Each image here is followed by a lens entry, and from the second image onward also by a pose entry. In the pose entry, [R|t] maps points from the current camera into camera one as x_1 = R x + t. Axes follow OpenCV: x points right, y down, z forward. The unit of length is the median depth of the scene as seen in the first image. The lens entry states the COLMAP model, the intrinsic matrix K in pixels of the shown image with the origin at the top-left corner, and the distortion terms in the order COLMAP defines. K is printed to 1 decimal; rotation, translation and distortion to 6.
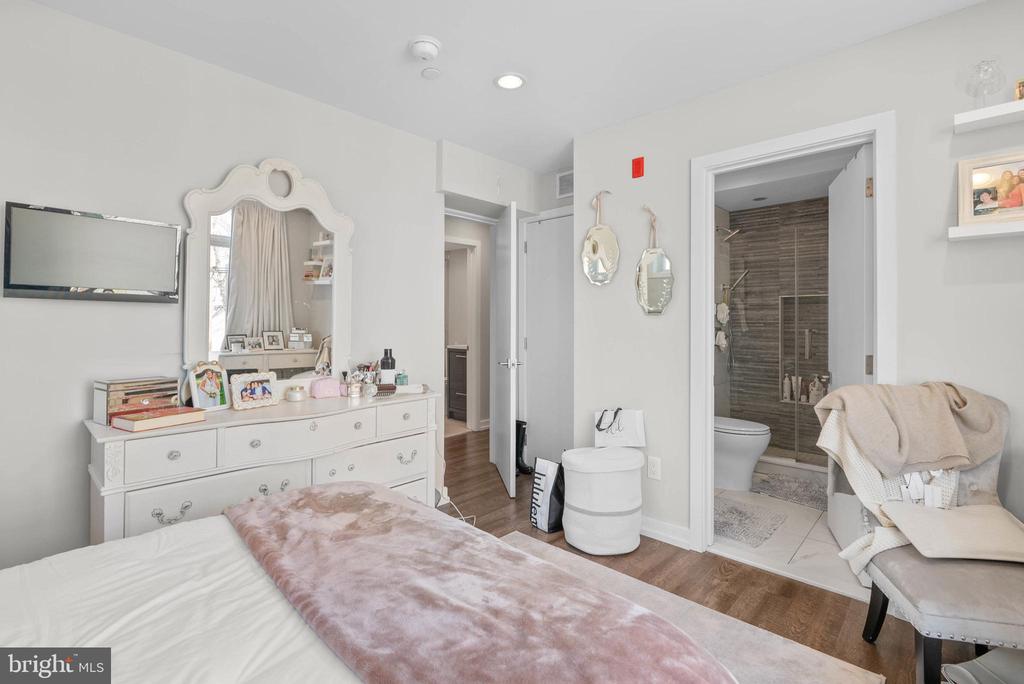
lens RADIAL K [[471.9, 0, 507.3], [0, 471.9, 320.5], [0, 0, 1]] dist [-0.033534, -0.000262]
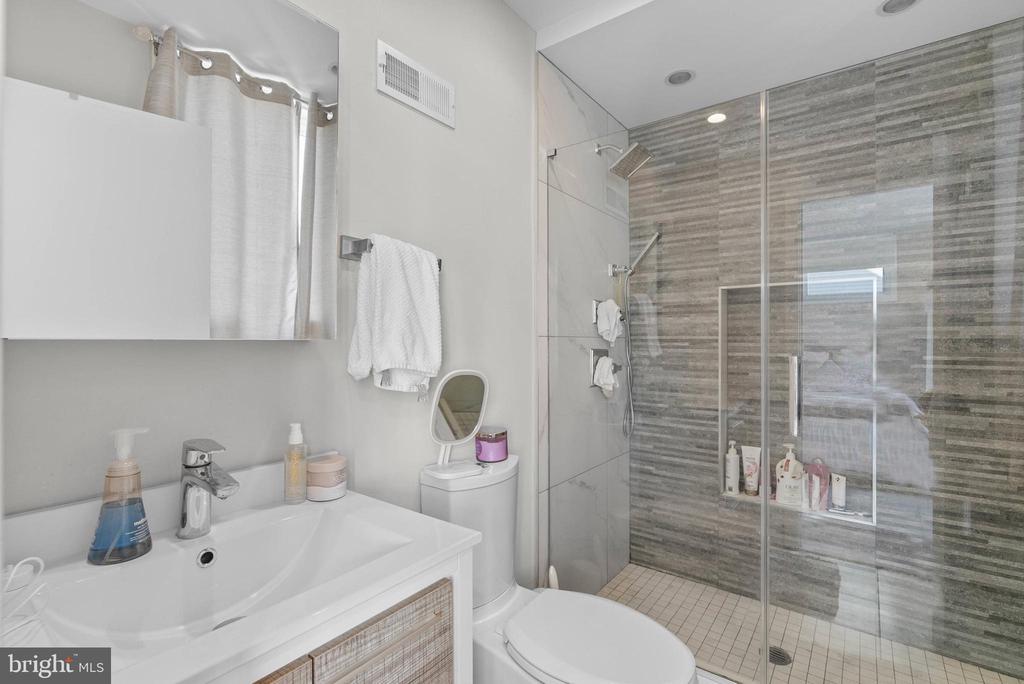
lens RADIAL K [[471.9, 0, 512.6], [0, 471.9, 339.8], [0, 0, 1]] dist [-0.033534, -0.000262]
pose [[0.994330, -0.002025, 0.106315, 0.303891], [0.001410, 0.999982, 0.005860, 0.001661], [-0.106325, -0.005677, 0.994315, 0.513664]]
